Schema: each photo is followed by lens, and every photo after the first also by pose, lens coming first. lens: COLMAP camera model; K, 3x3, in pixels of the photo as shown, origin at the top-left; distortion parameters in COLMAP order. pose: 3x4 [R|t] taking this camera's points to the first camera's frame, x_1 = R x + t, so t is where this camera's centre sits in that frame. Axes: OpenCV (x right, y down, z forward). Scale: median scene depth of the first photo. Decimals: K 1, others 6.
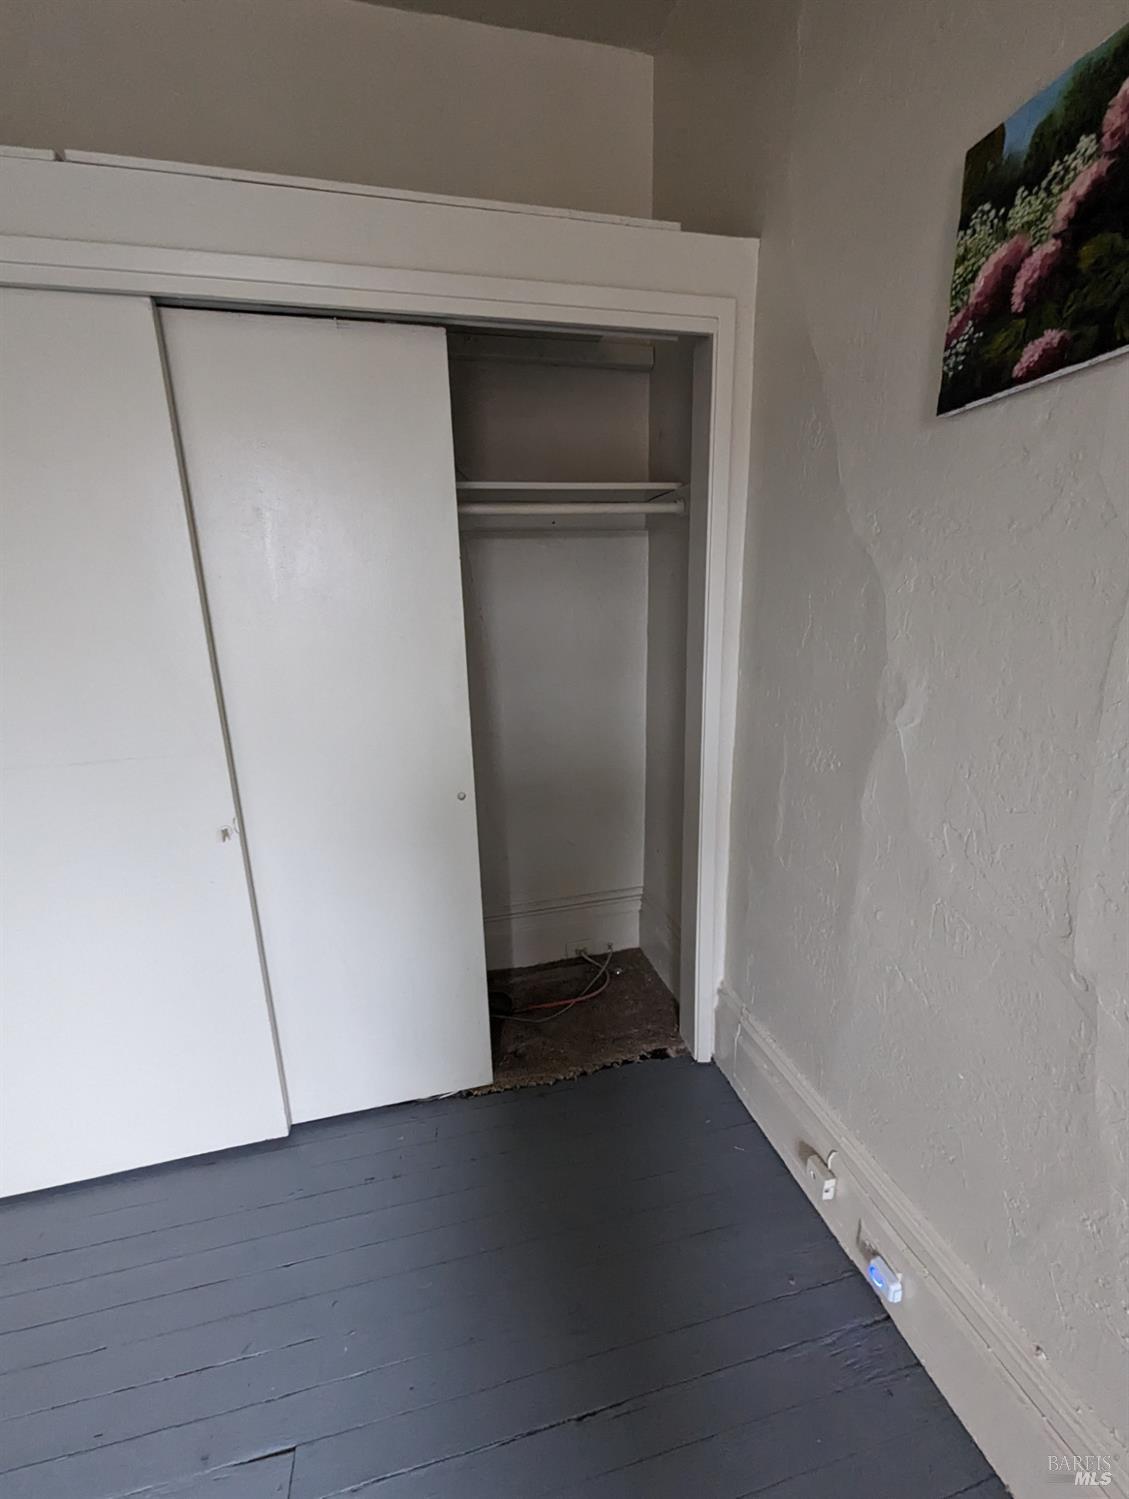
lens RADIAL K [[622.3, 0, 556.5], [0, 622.3, 749.3], [0, 0, 1]] dist [0.001998, -0.001725]
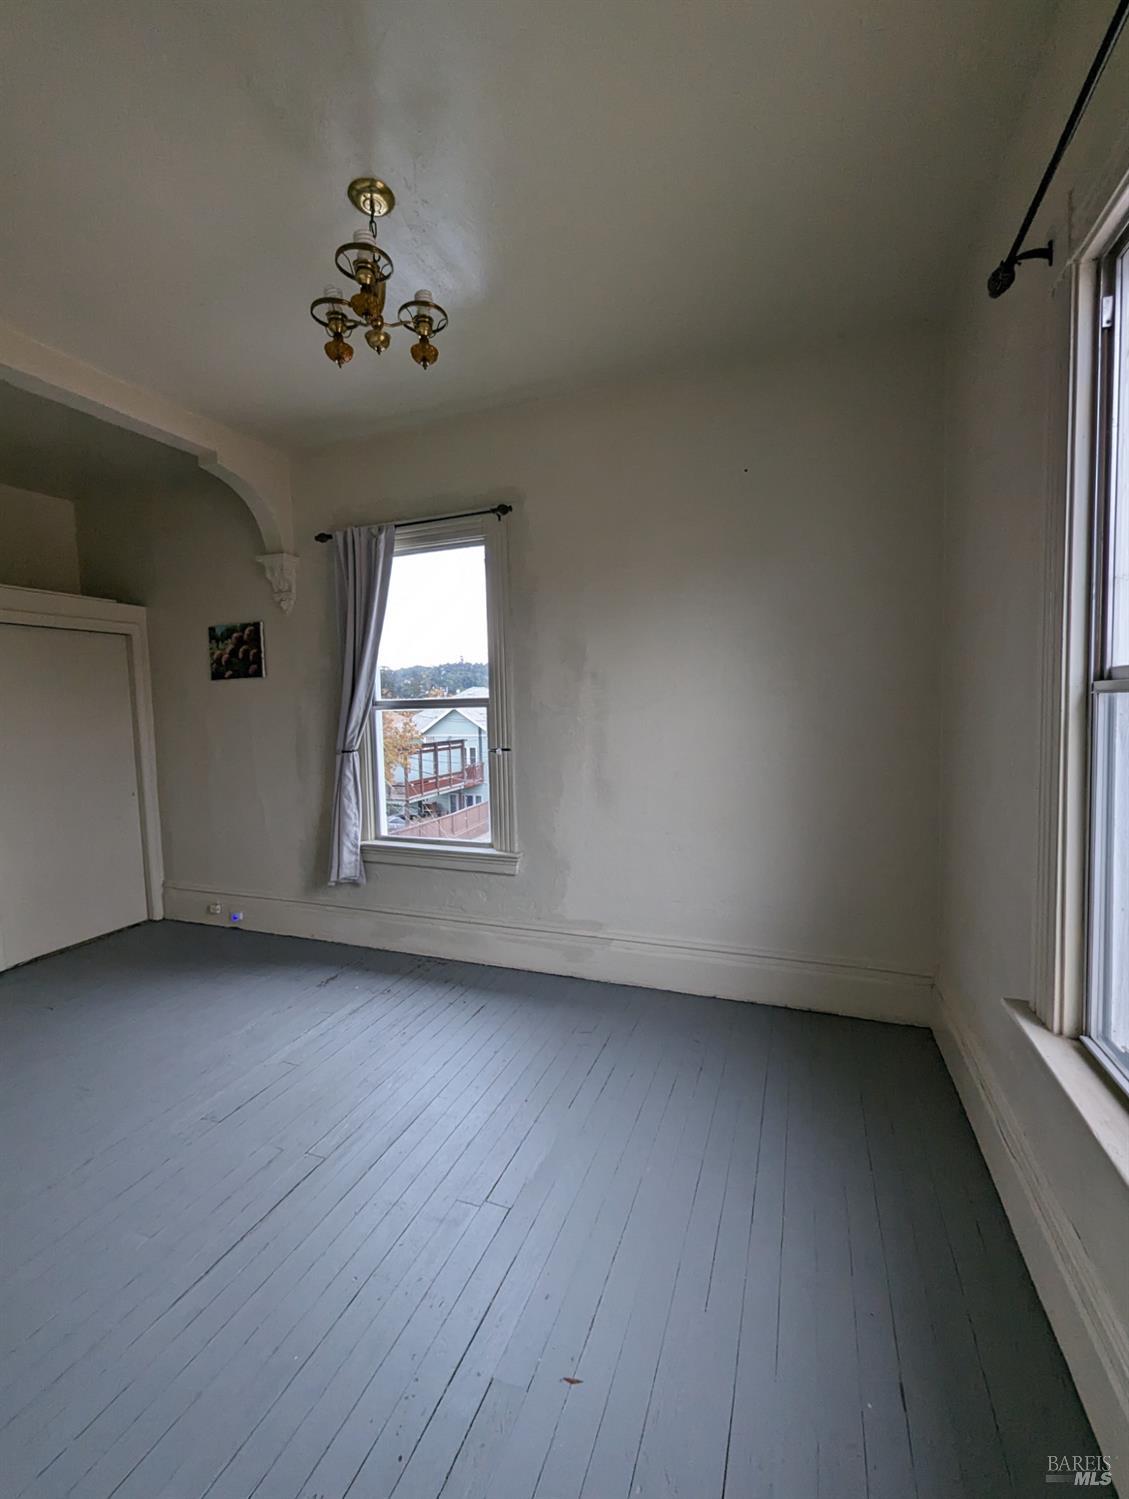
lens RADIAL K [[622.3, 0, 556.5], [0, 622.3, 749.3], [0, 0, 1]] dist [0.001998, -0.001725]
pose [[0.579536, -0.039508, 0.813989, -1.648107], [0.204636, 0.973877, -0.098427, 0.899007], [-0.788836, 0.223614, 0.572481, -3.506036]]
